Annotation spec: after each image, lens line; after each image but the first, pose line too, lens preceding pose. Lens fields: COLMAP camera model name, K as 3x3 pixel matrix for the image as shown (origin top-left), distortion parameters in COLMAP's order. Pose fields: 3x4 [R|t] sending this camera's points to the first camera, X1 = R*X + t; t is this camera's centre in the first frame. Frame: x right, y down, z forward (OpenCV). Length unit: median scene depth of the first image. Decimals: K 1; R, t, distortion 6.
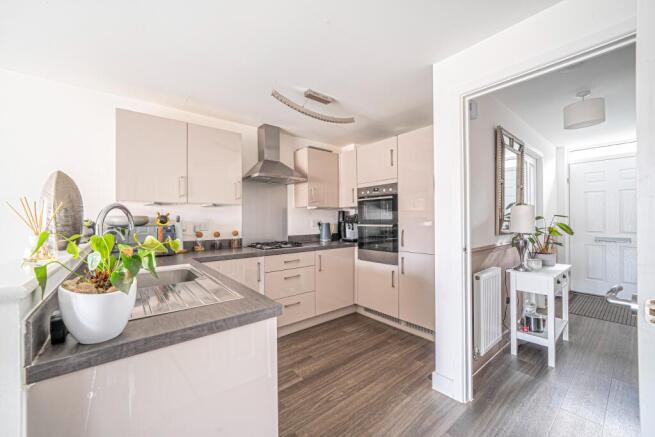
lens RADIAL K [[257.9, 0, 327.5], [0, 257.9, 218.5], [0, 0, 1]] dist [-0.000103, -0.000009]
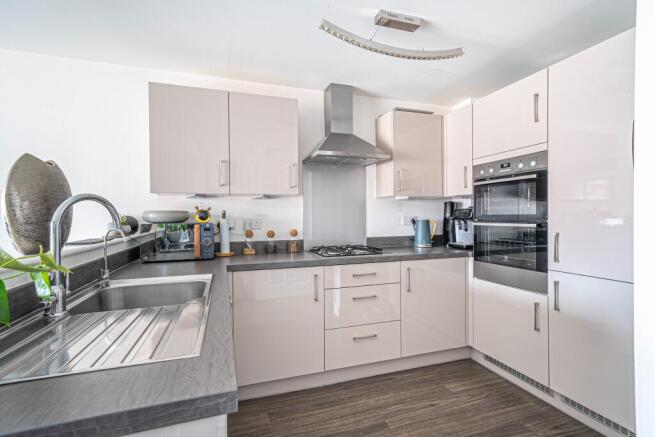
lens RADIAL K [[312.4, 0, 327.5], [0, 312.4, 218.5], [0, 0, 1]] dist [0.014882, 0.000759]
pose [[0.934492, 0.002903, -0.355973, 0.063325], [0.002574, 0.999886, 0.014910, 0.000890], [0.355975, -0.014850, 0.934377, 0.167162]]
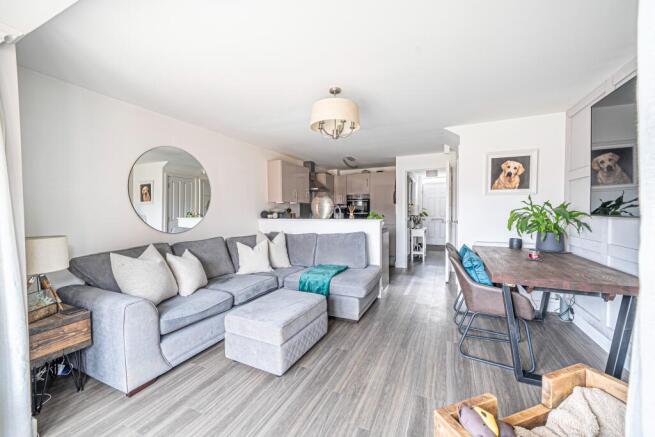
lens RADIAL K [[257.9, 0, 327.5], [0, 257.9, 218.5], [0, 0, 1]] dist [-0.000103, -0.000009]
pose [[0.901992, -0.009004, 0.431658, -1.036155], [-0.005070, 0.999493, 0.031443, 0.006951], [-0.431722, -0.030550, 0.901489, -0.871126]]
